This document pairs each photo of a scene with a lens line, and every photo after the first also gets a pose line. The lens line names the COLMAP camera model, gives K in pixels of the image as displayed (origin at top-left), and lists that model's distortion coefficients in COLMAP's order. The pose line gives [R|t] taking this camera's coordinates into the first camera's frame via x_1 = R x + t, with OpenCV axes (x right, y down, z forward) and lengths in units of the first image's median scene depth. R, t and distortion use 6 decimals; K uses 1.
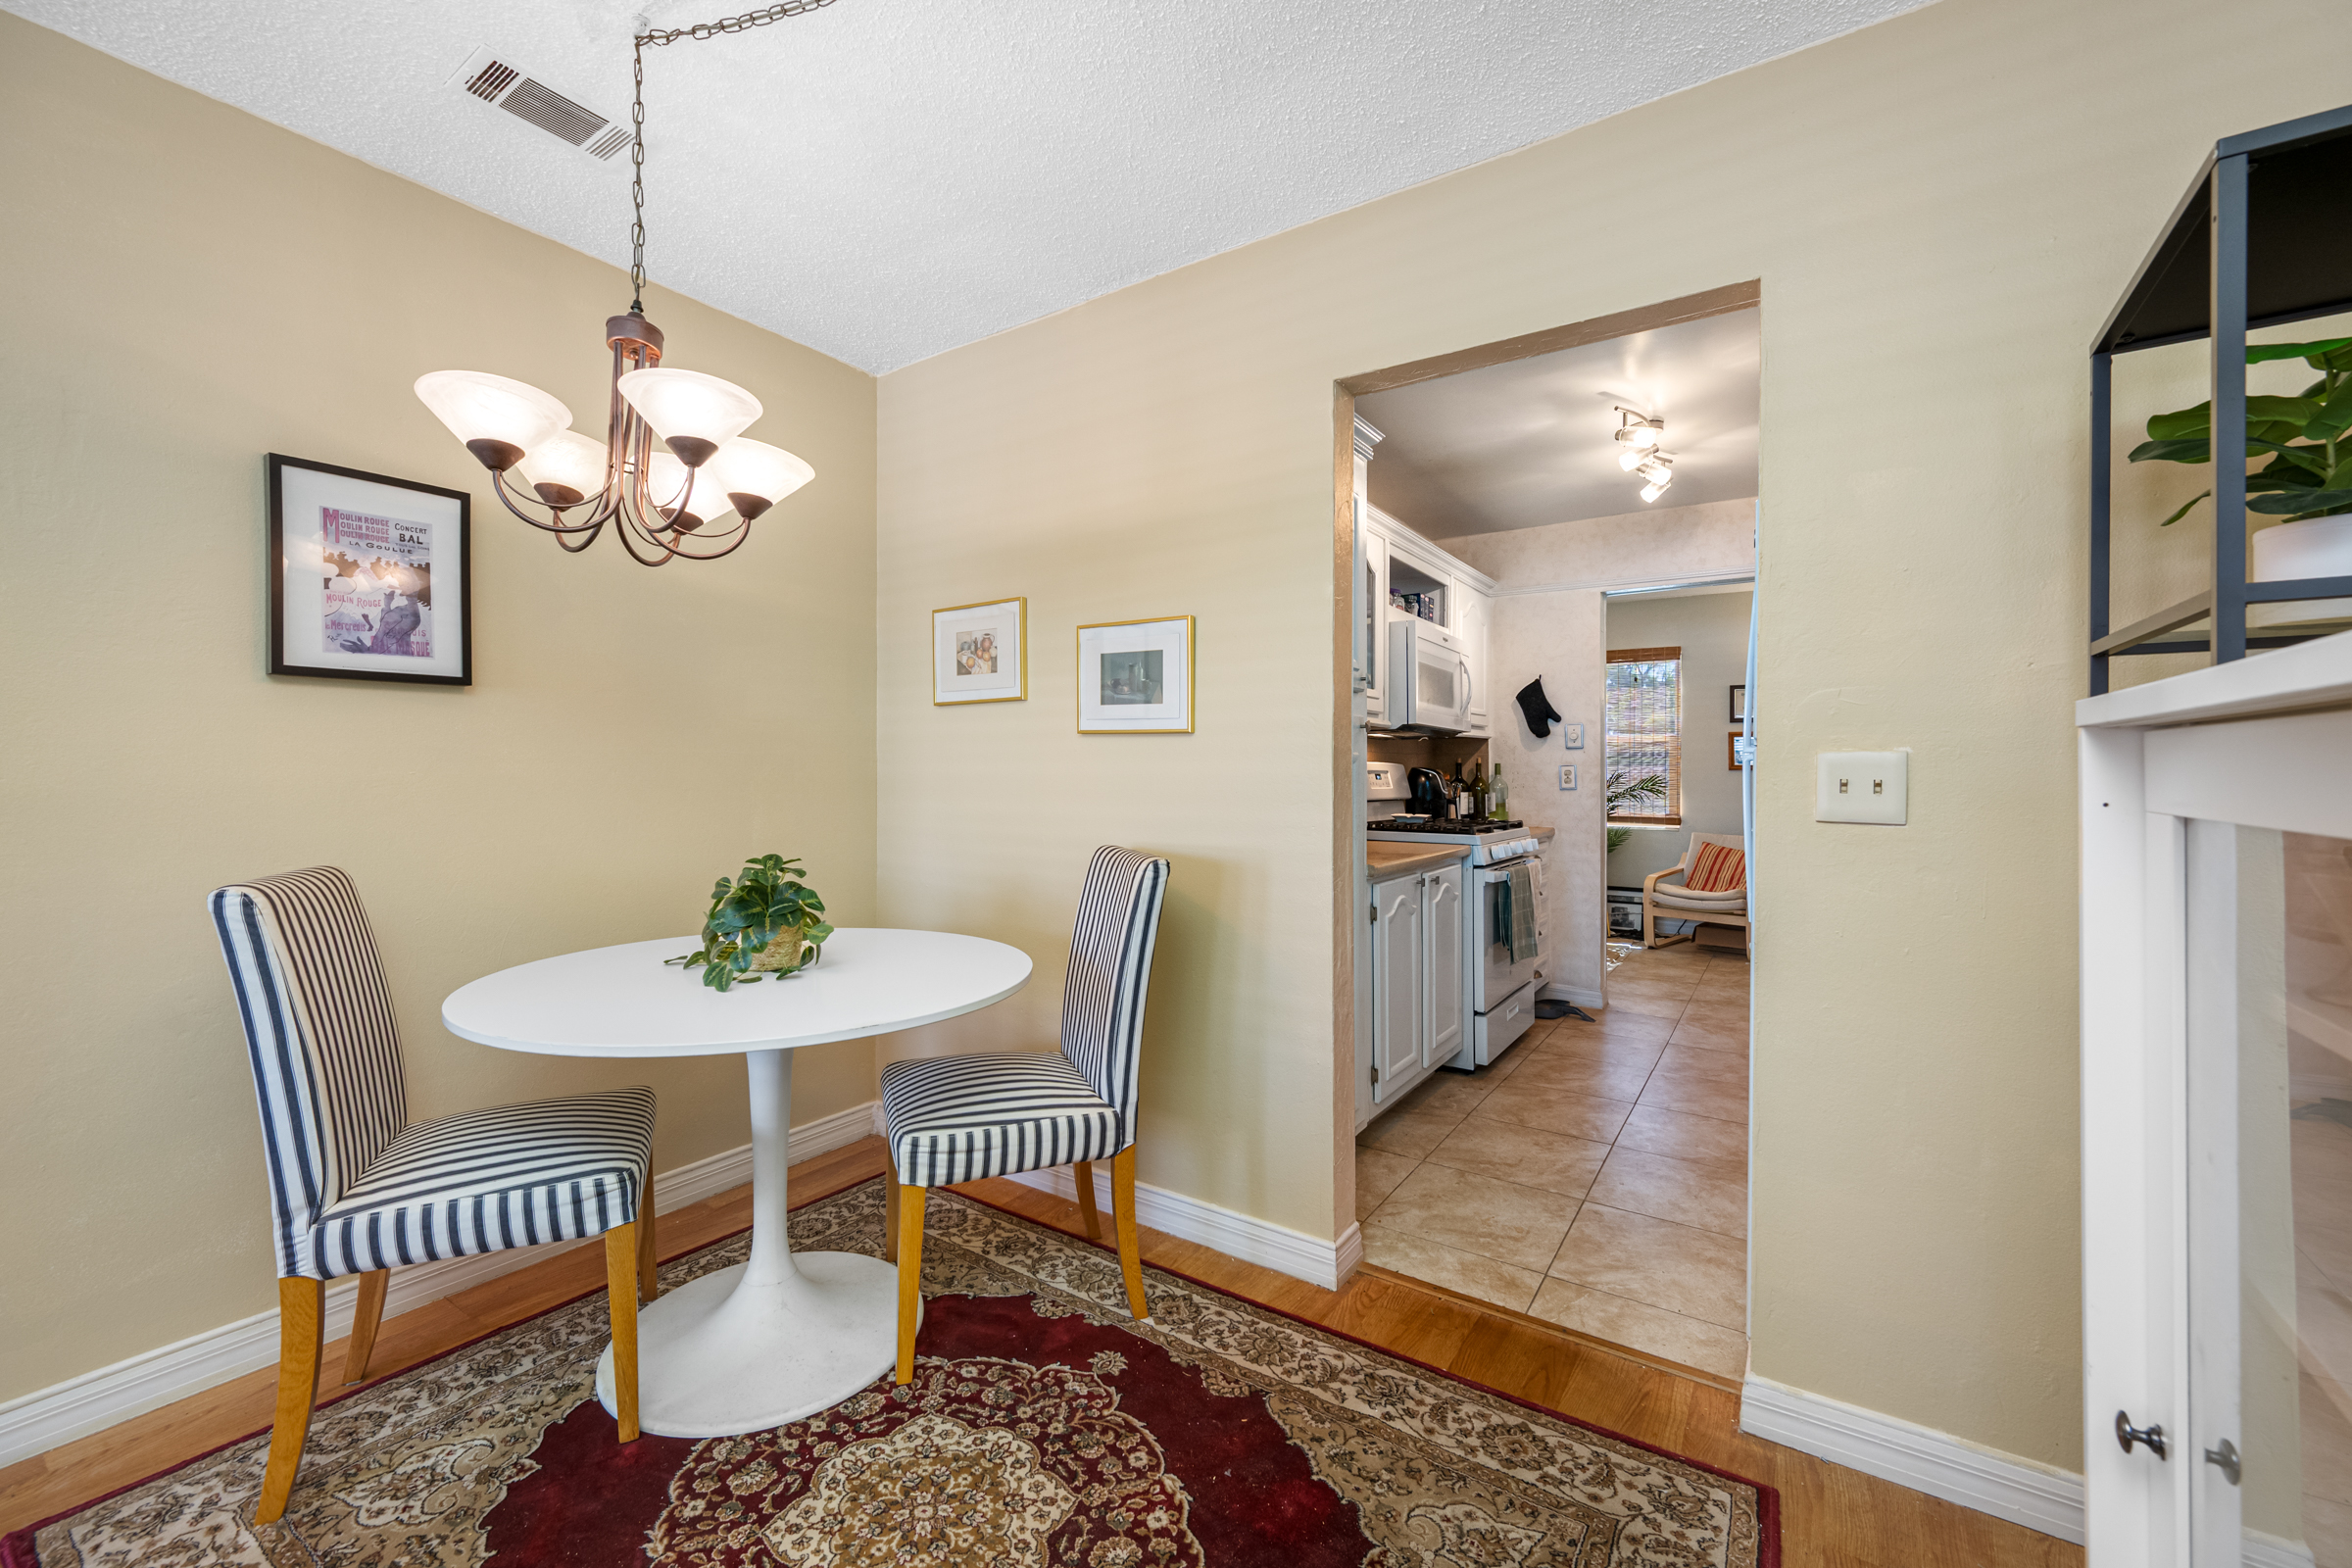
lens RADIAL K [[934.9, 0, 1182.0], [0, 934.9, 765.8], [0, 0, 1]] dist [-0.001479, 0.001607]
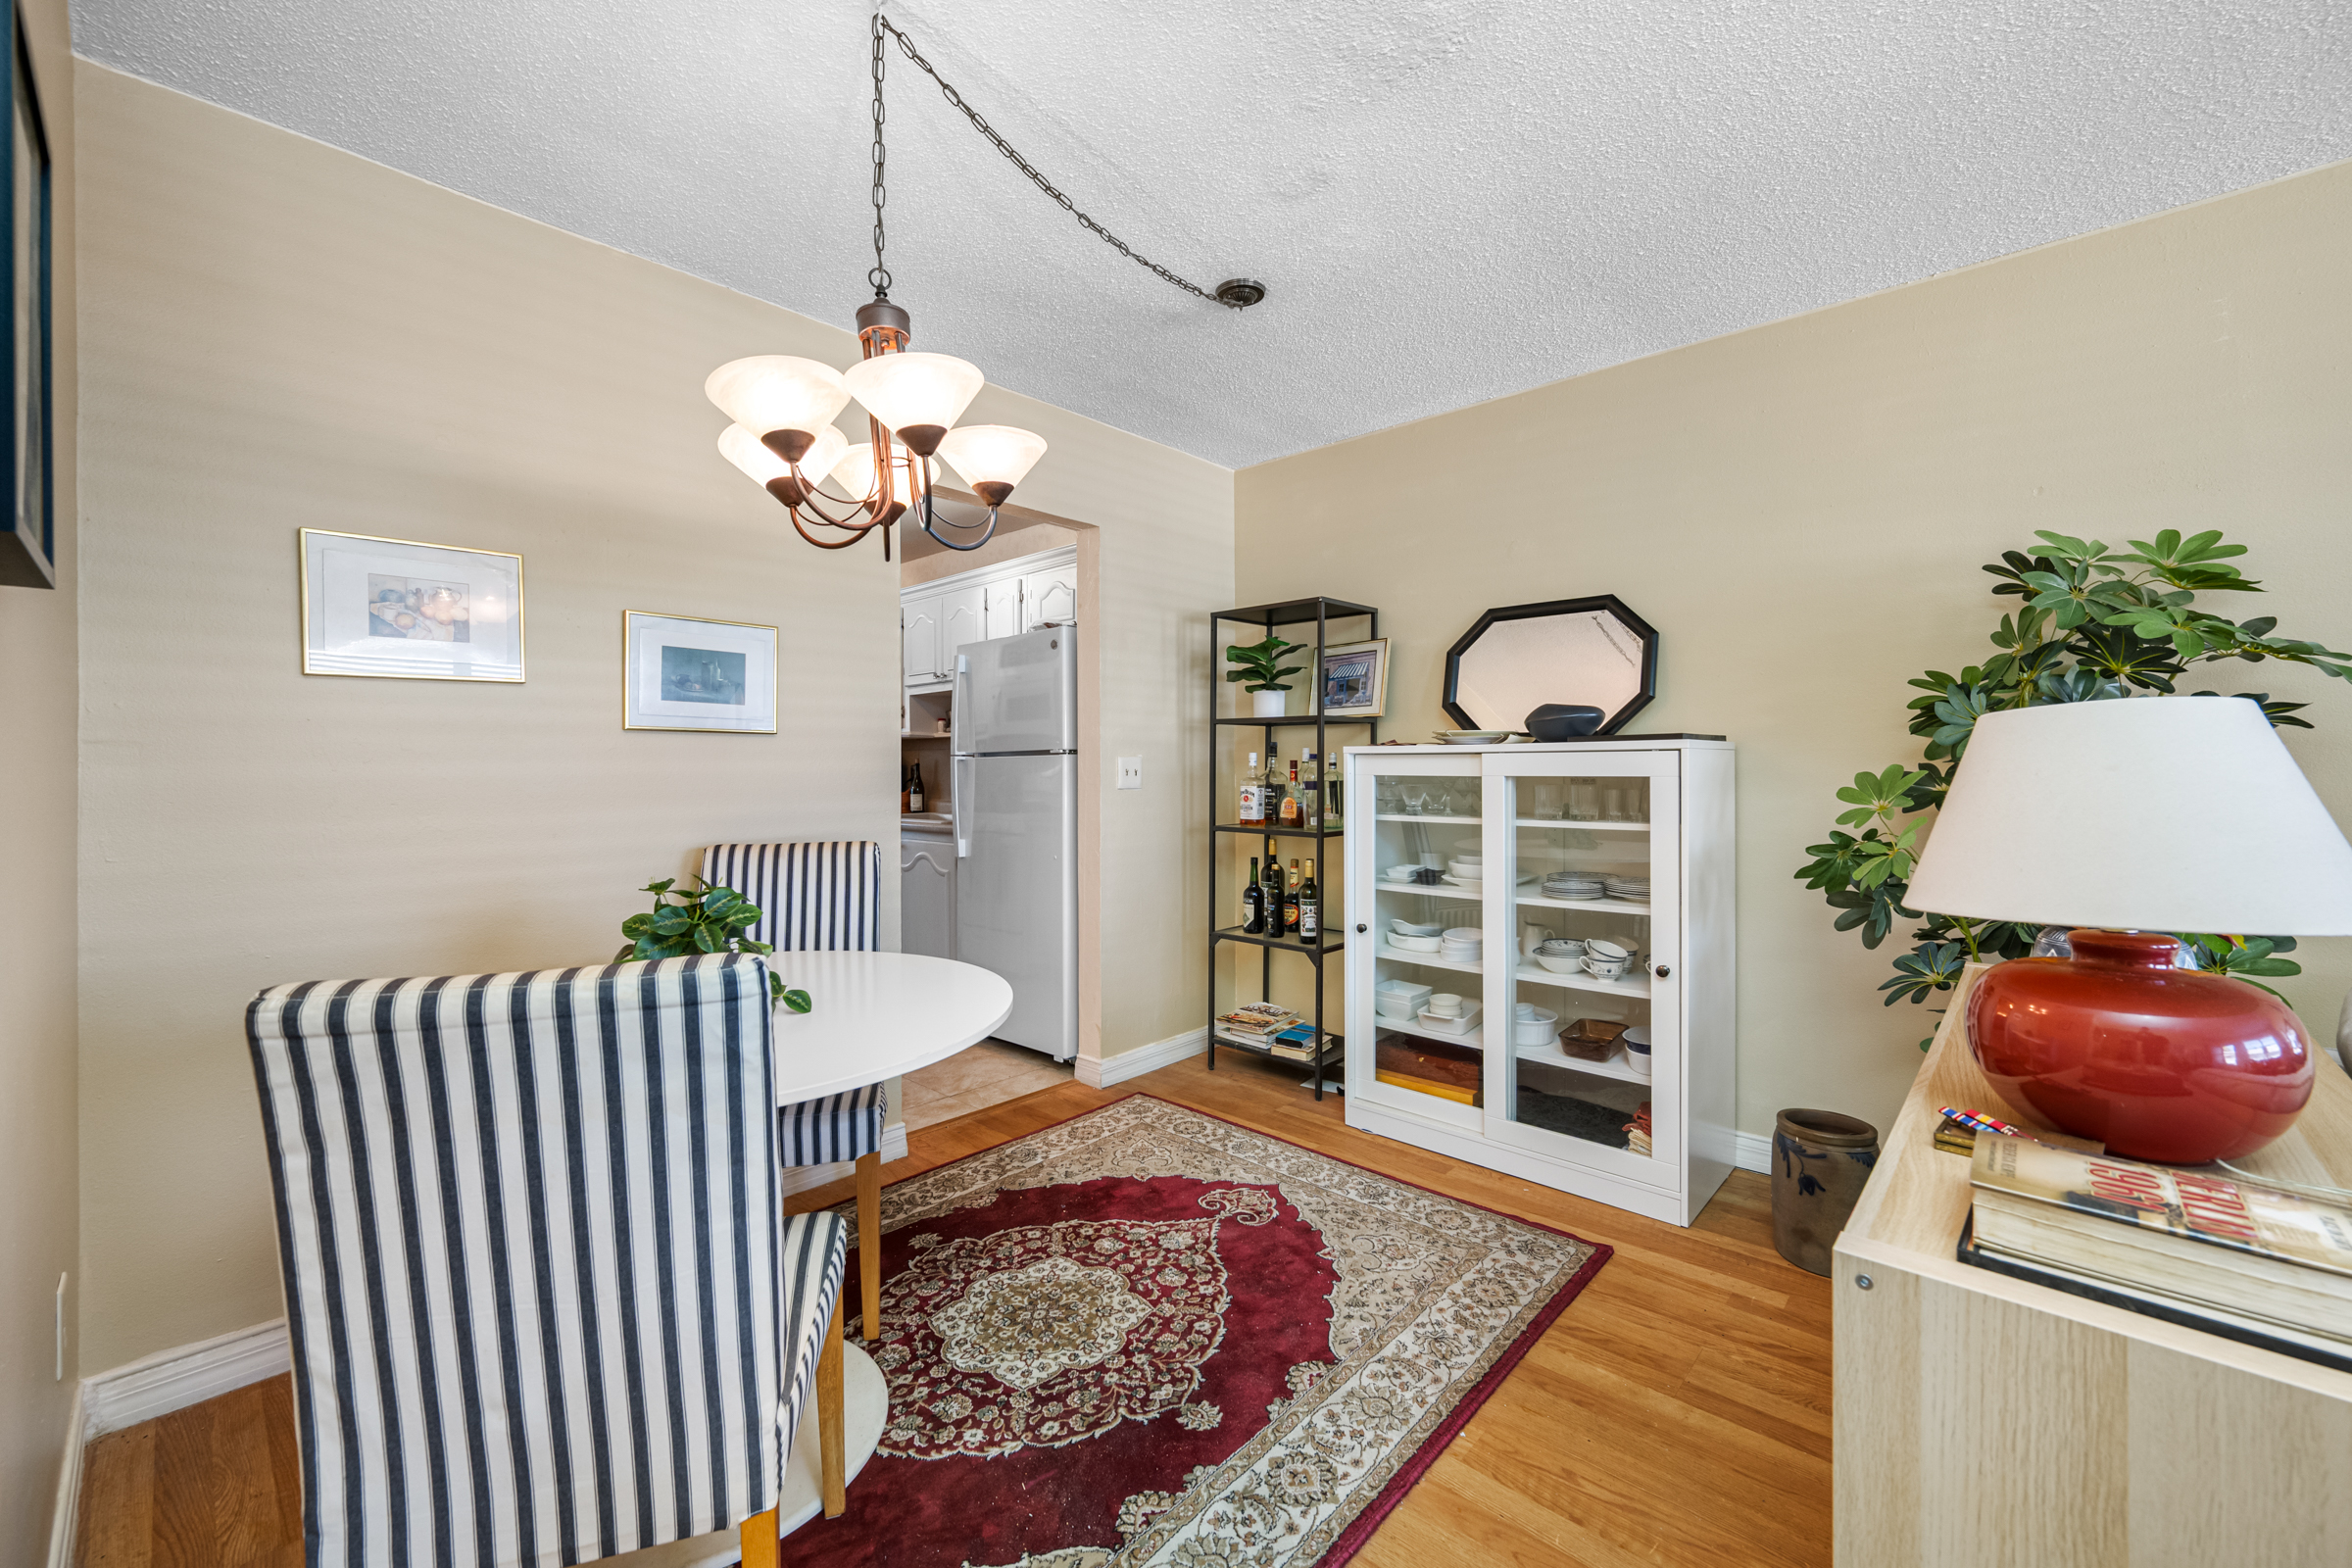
lens RADIAL K [[934.9, 0, 1172.8], [0, 934.9, 766.0], [0, 0, 1]] dist [-0.001479, 0.001607]
pose [[0.157740, -0.005564, 0.987465, -0.750756], [0.001212, 0.999984, 0.005441, -0.002965], [-0.987480, 0.000339, 0.157744, 0.281652]]
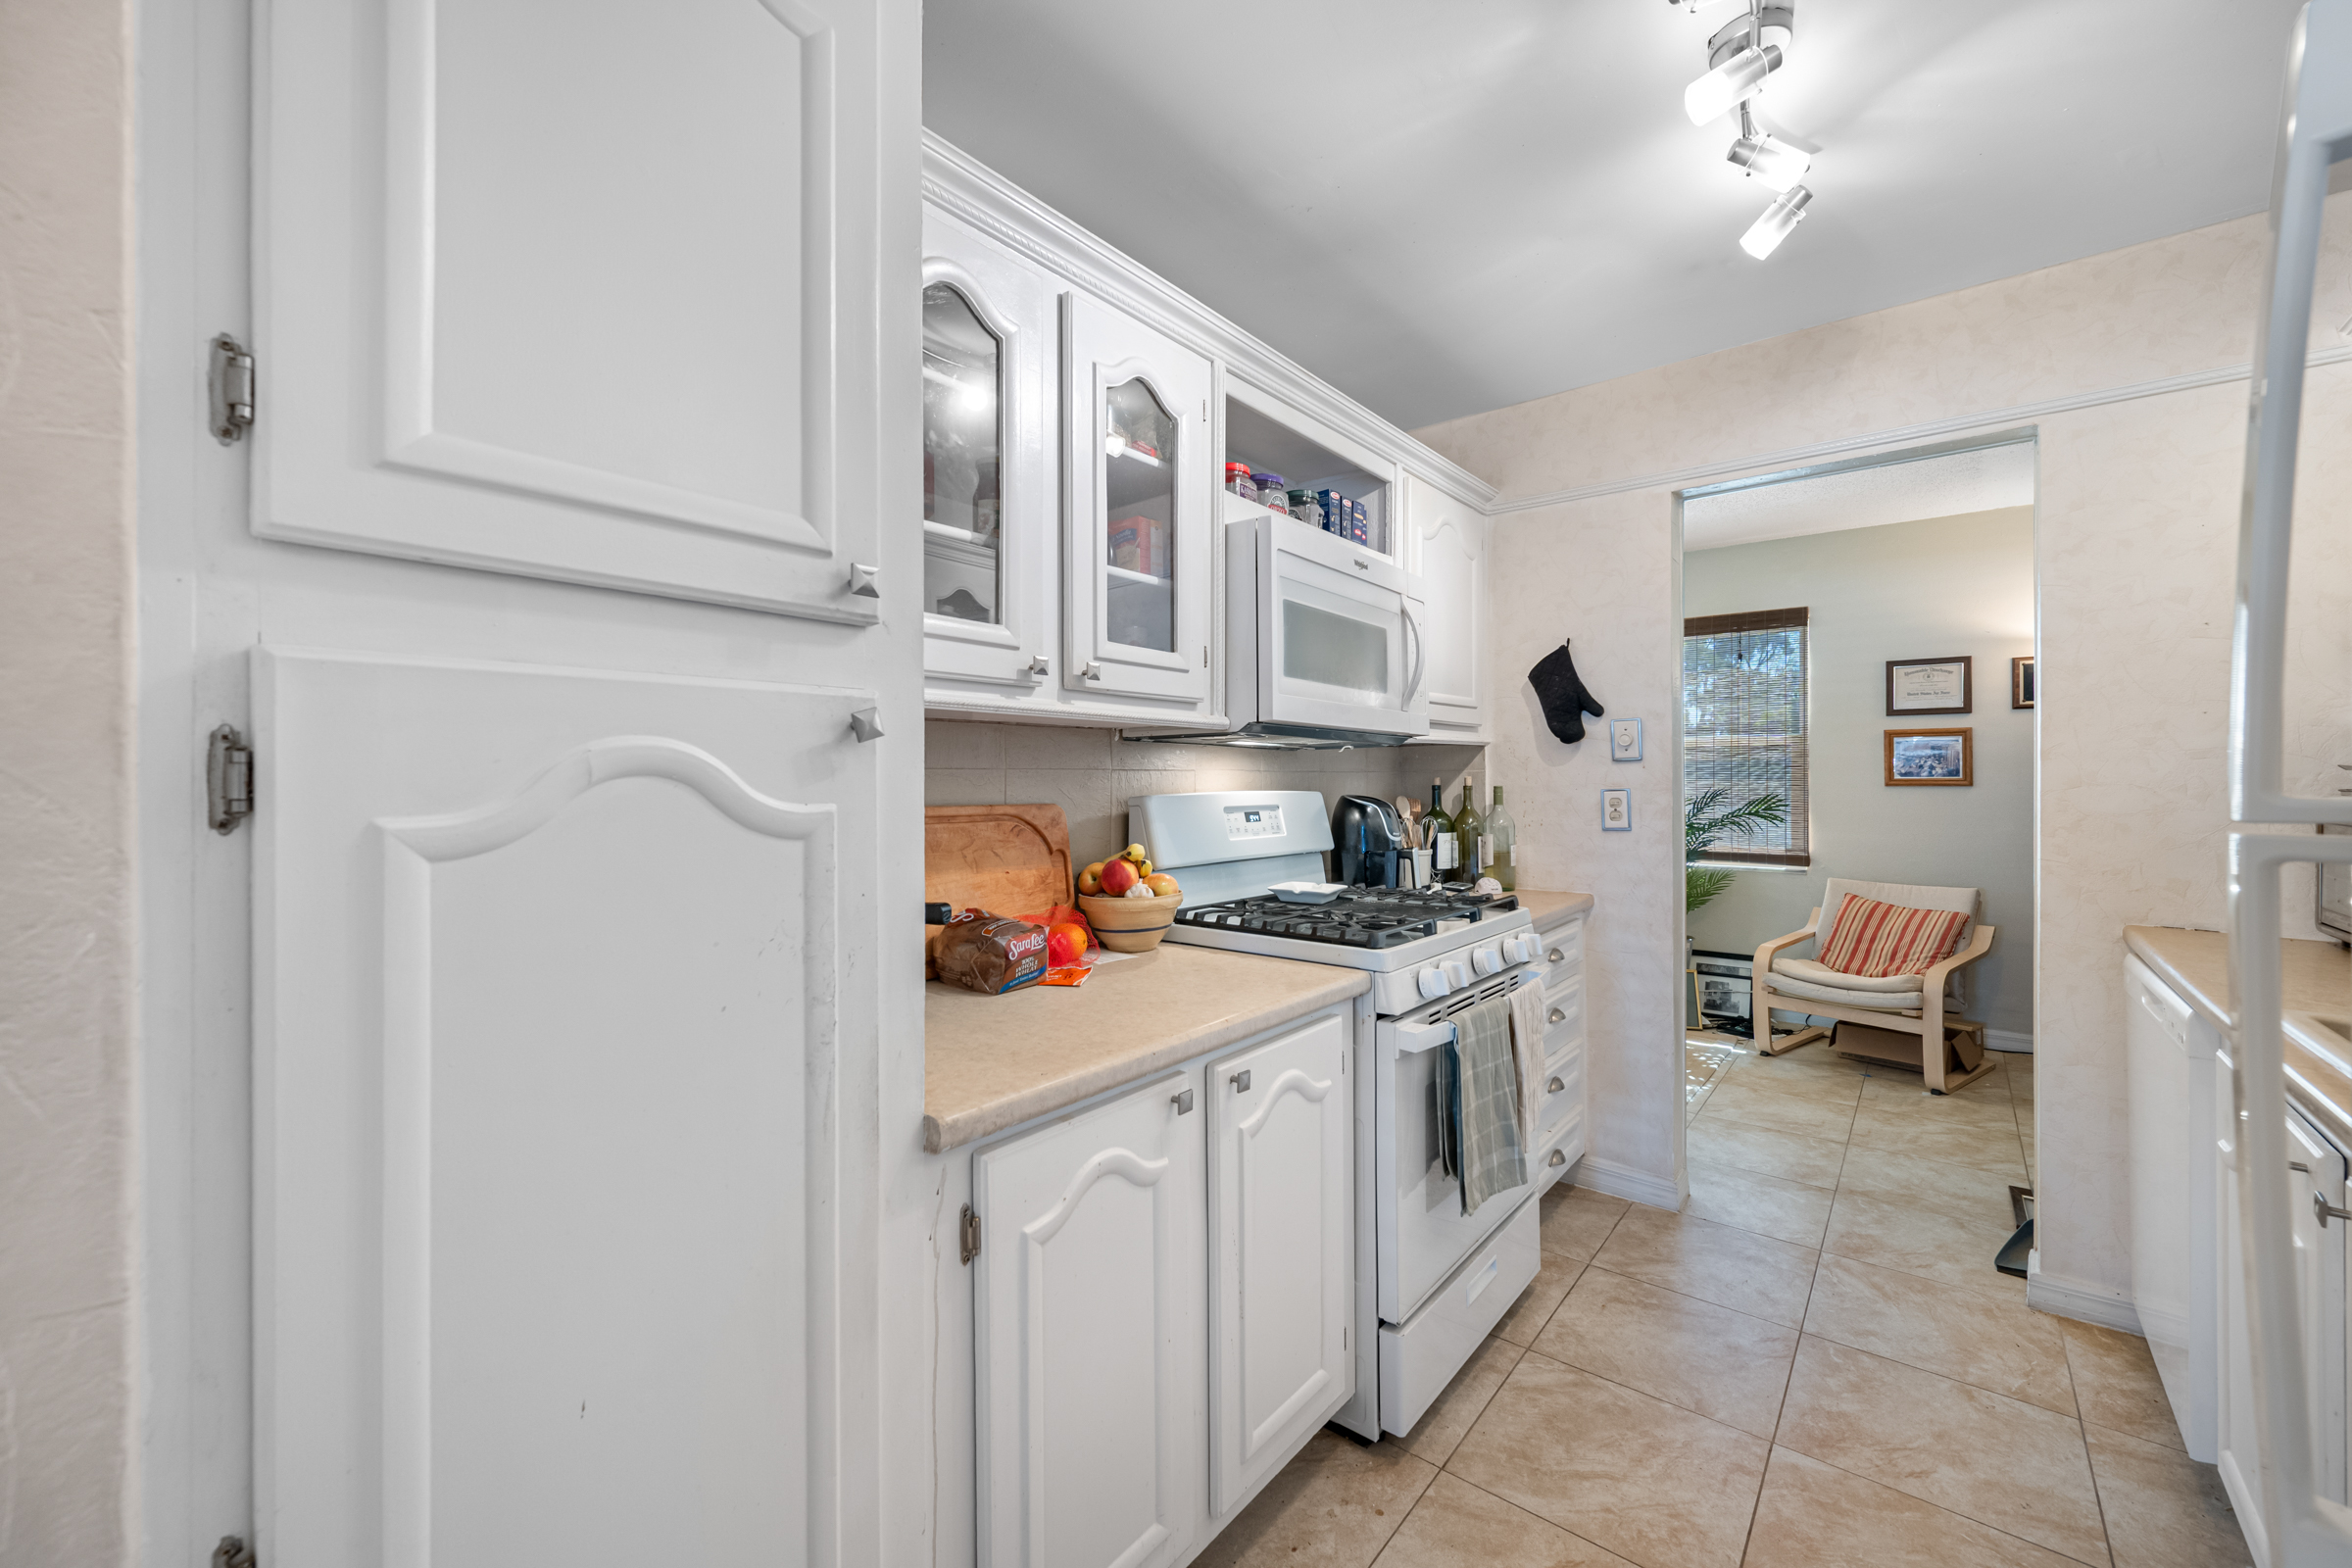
lens RADIAL K [[934.9, 0, 1176.6], [0, 934.9, 774.0], [0, 0, 1]] dist [-0.001479, 0.001607]
pose [[0.995429, -0.006611, -0.095277, 0.299919], [0.007016, 0.999968, 0.003922, -0.022898], [0.095248, -0.004573, 0.995443, 0.598510]]
